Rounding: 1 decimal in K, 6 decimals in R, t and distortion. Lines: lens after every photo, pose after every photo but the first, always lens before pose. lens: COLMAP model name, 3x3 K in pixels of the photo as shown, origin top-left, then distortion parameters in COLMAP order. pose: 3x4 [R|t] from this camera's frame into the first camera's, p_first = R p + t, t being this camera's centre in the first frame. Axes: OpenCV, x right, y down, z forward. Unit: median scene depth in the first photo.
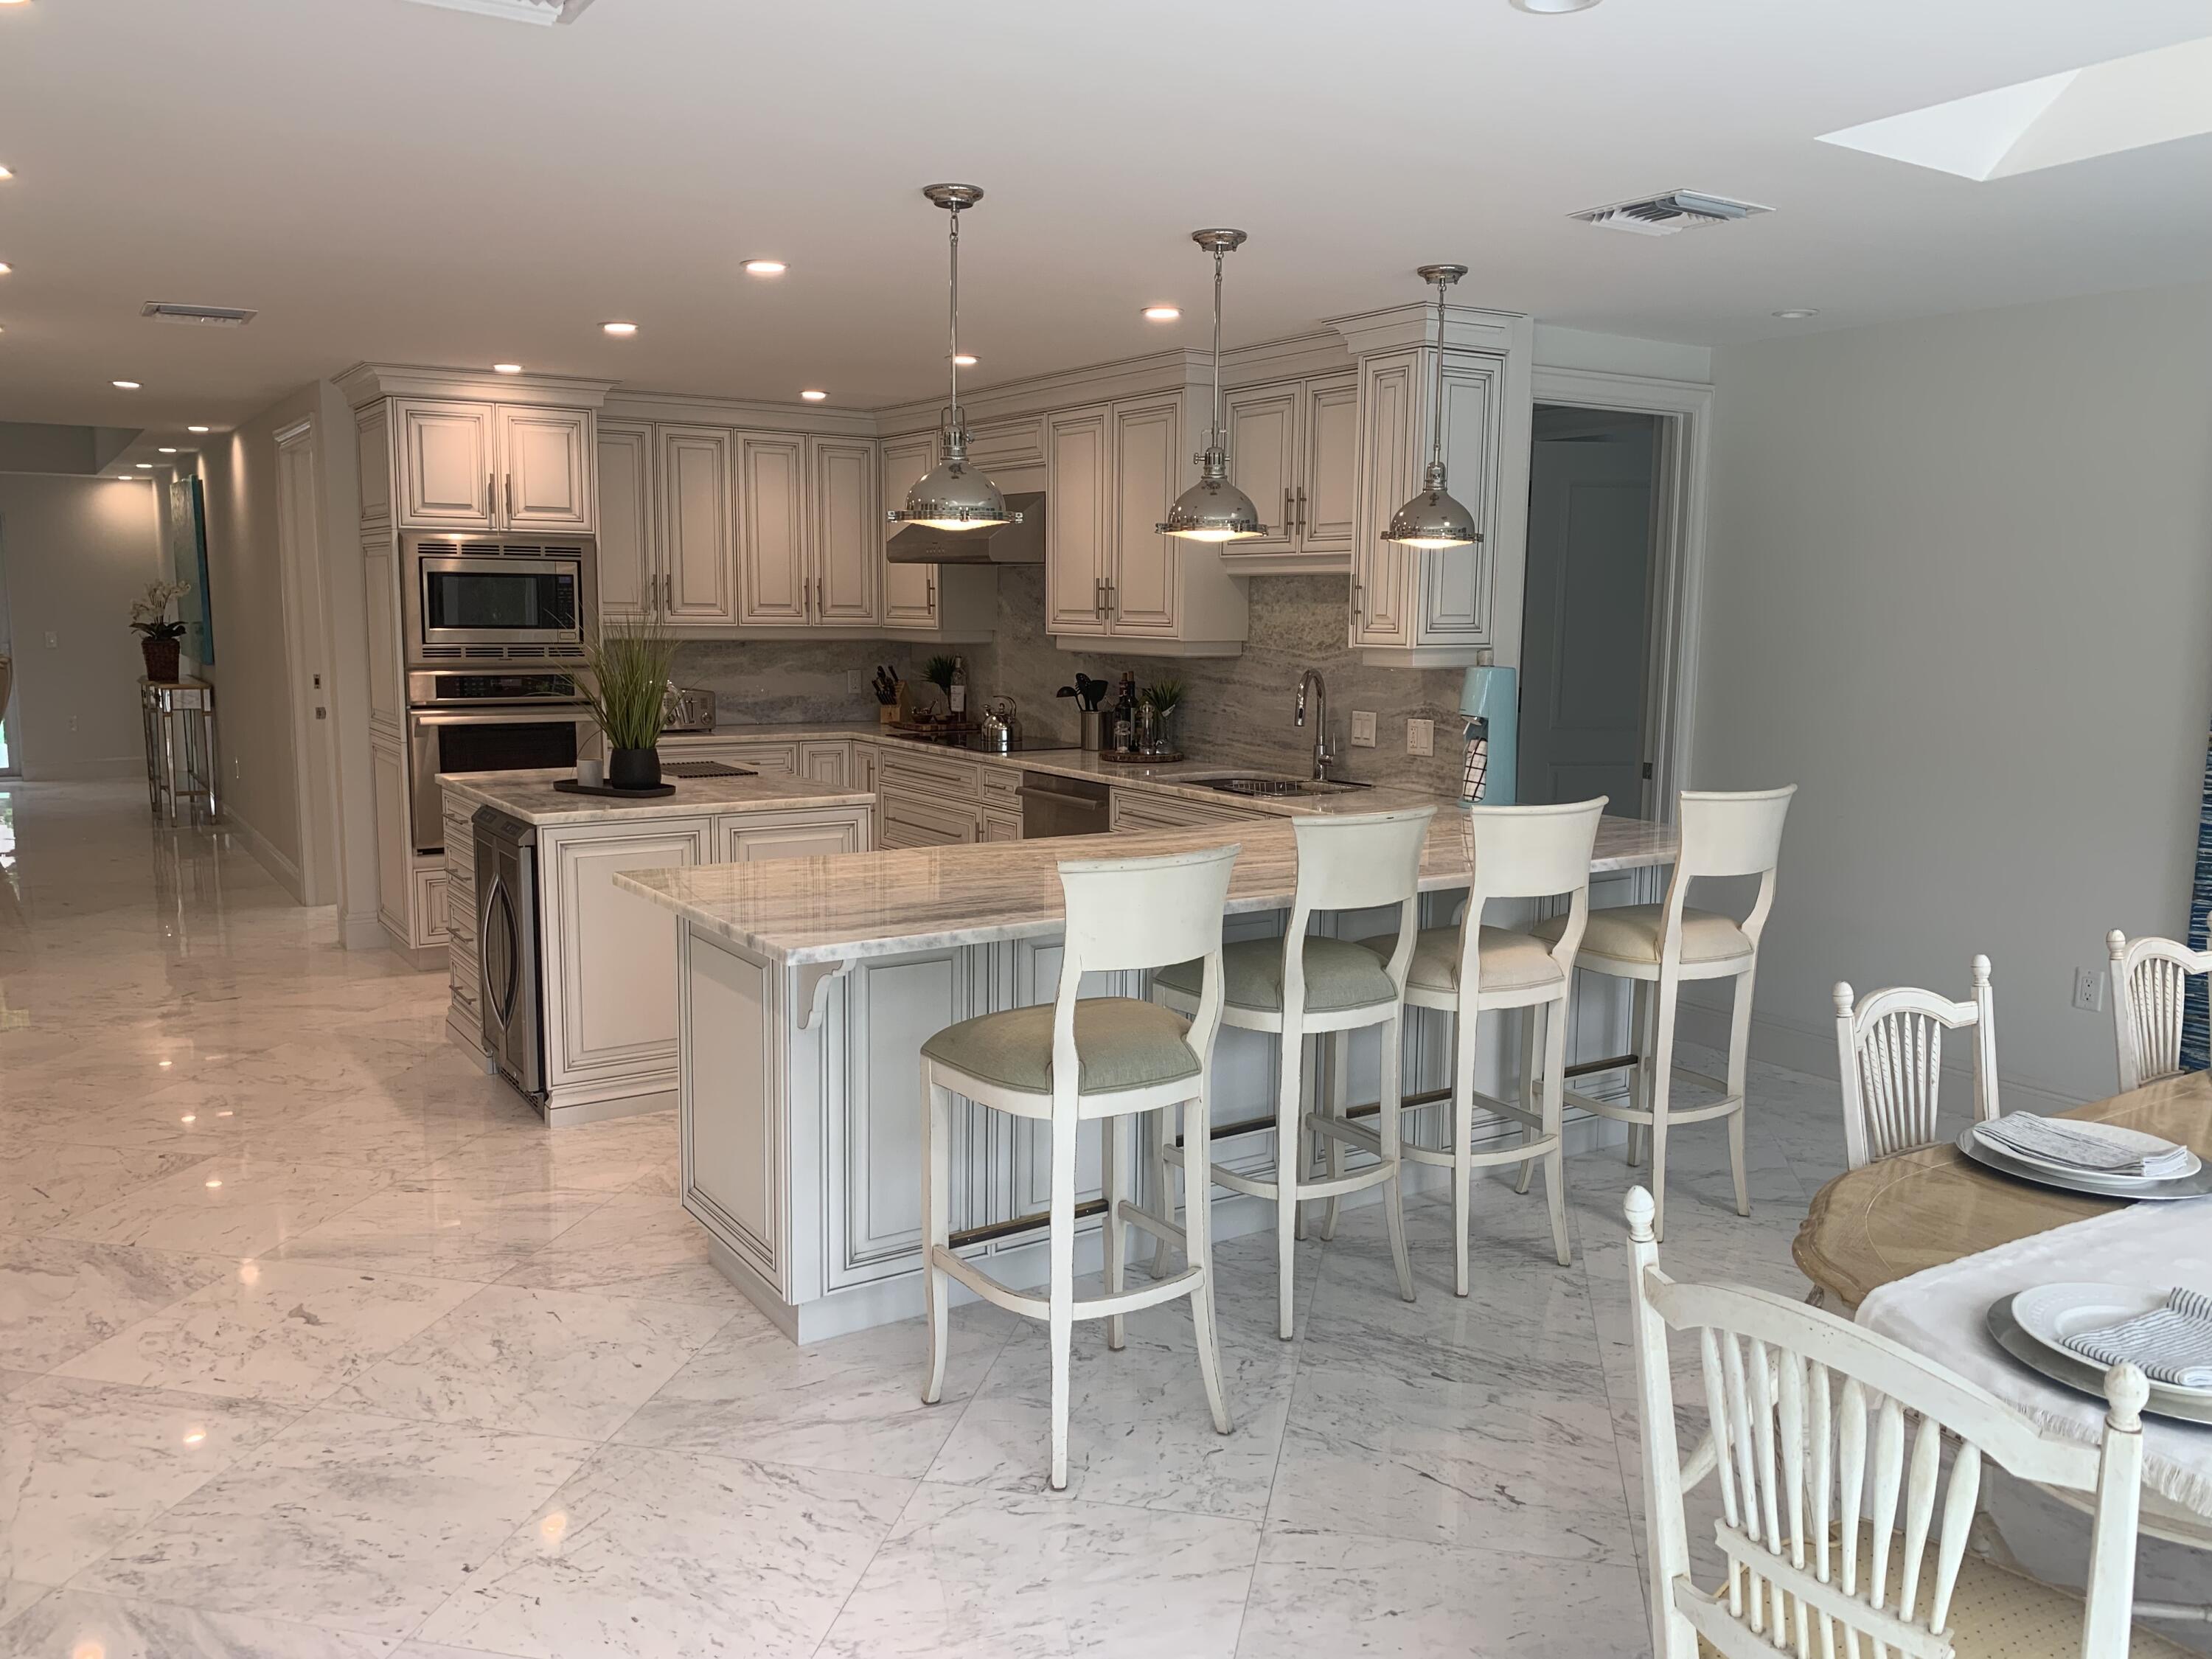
lens RADIAL K [[1654.6, 0, 1106.0], [0, 1654.6, 829.5], [0, 0, 1]] dist [0.083566, -0.123800]
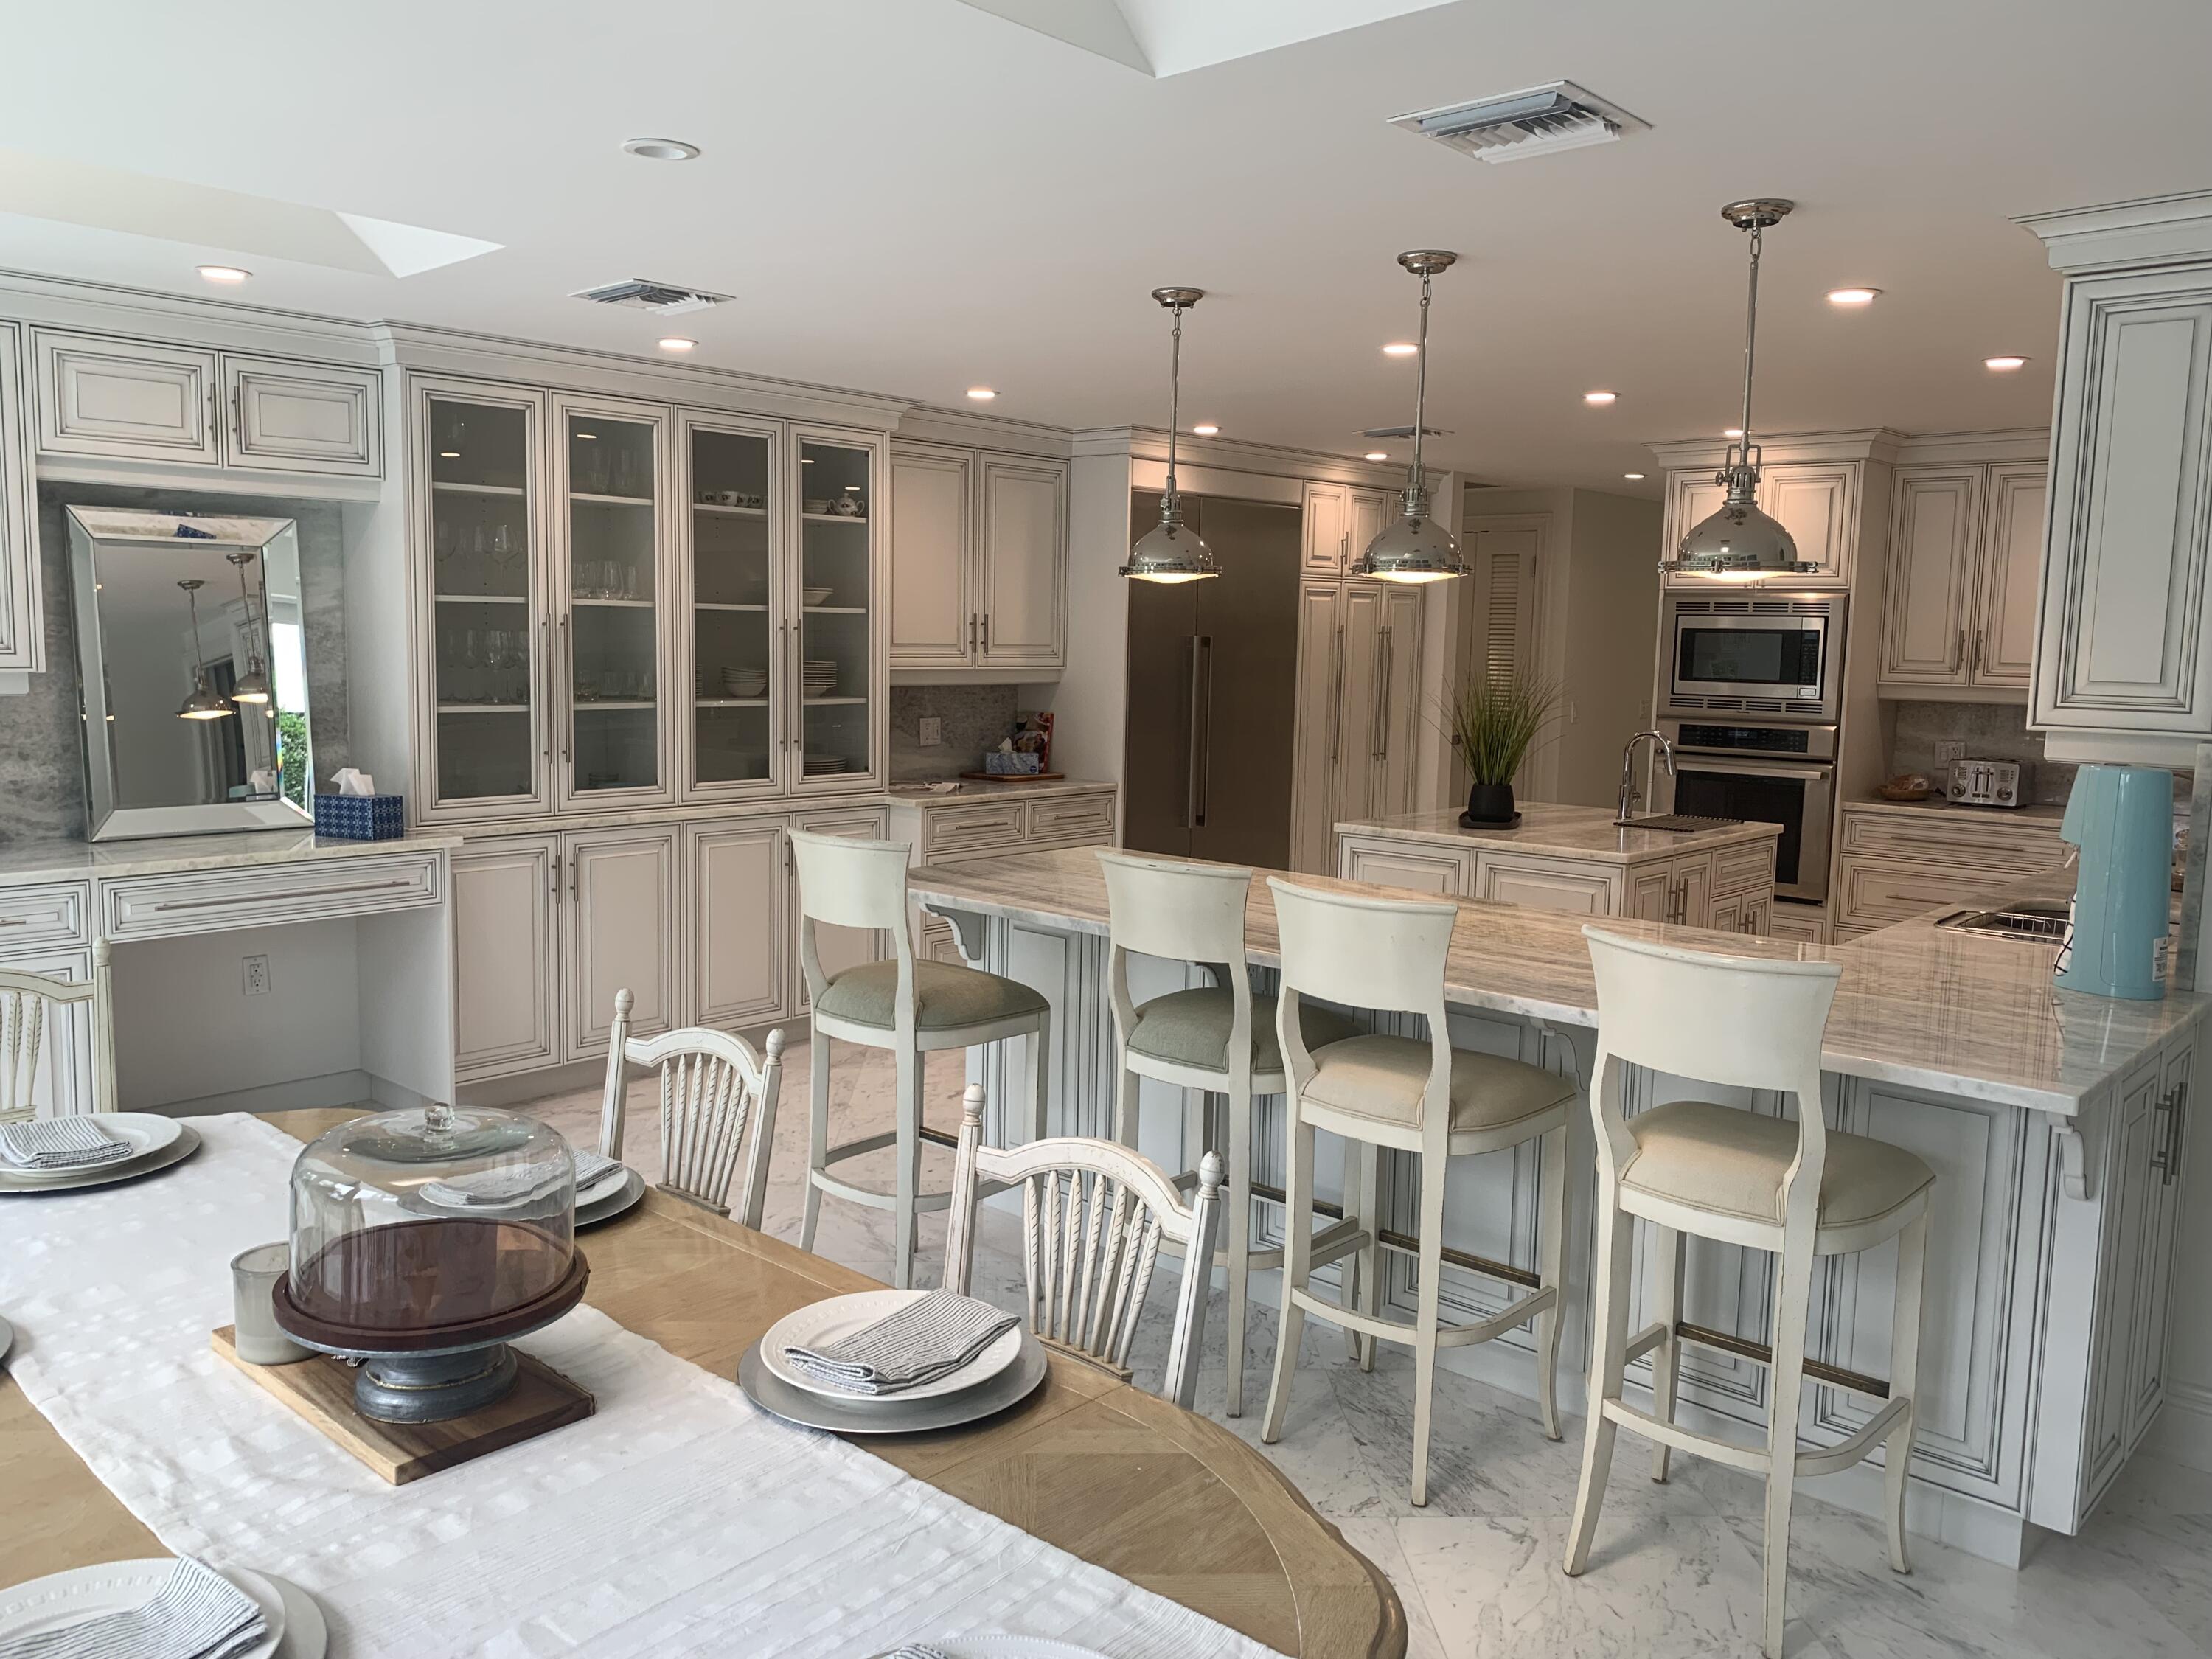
lens RADIAL K [[1654.6, 0, 1106.0], [0, 1654.6, 829.5], [0, 0, 1]] dist [0.083566, -0.123800]
pose [[0.259325, 0.114322, -0.959000, 0.554158], [-0.153991, 0.985161, 0.075800, -0.049190], [0.953435, 0.128020, 0.273081, 0.358604]]
